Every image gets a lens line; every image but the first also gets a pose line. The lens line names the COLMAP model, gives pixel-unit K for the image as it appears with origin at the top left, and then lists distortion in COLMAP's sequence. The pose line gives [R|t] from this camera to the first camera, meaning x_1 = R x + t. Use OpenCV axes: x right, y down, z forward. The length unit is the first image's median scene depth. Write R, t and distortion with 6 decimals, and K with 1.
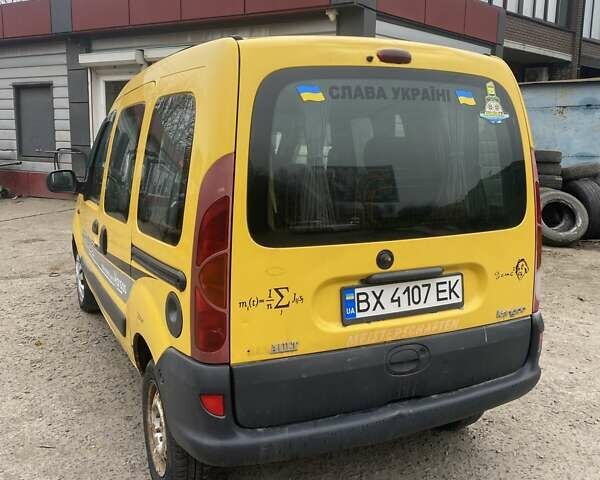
lens RADIAL K [[606.1, 0, 300.0], [0, 606.1, 240.0], [0, 0, 1]] dist [0.019191, -0.003356]
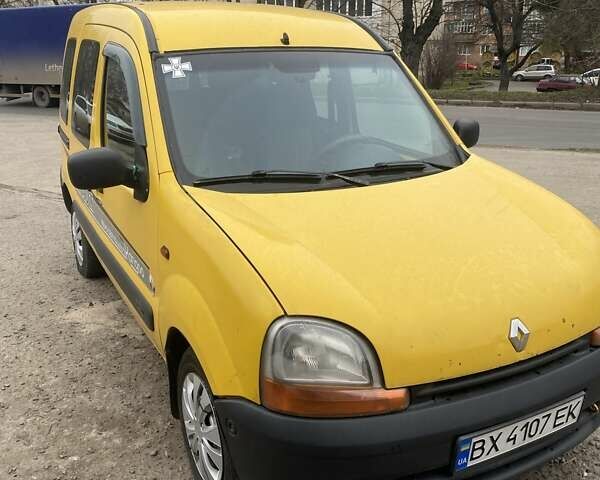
lens RADIAL K [[606.1, 0, 300.0], [0, 606.1, 240.0], [0, 0, 1]] dist [0.019191, -0.003356]
pose [[0.994386, 0.070134, 0.079230, -0.214338], [-0.092986, 0.936533, 0.338023, -0.406039], [-0.050495, -0.343493, 0.937797, 0.313739]]
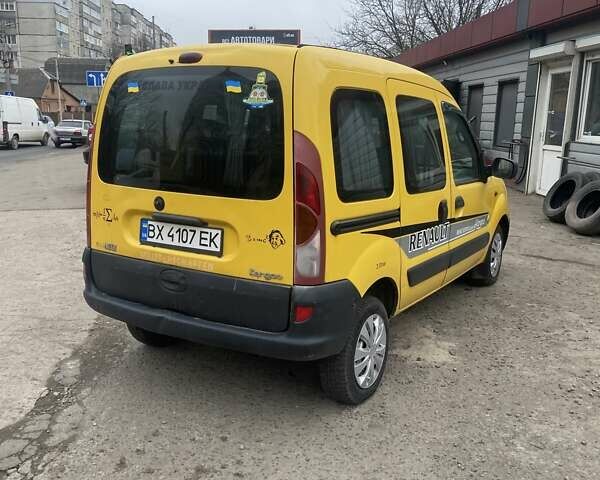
lens RADIAL K [[606.1, 0, 300.0], [0, 606.1, 240.0], [0, 0, 1]] dist [0.019191, -0.003356]
pose [[0.564074, 0.171814, -0.807651, 1.408954], [-0.166114, 0.981728, 0.092829, -0.066863], [0.808843, 0.081799, 0.582308, 0.424918]]
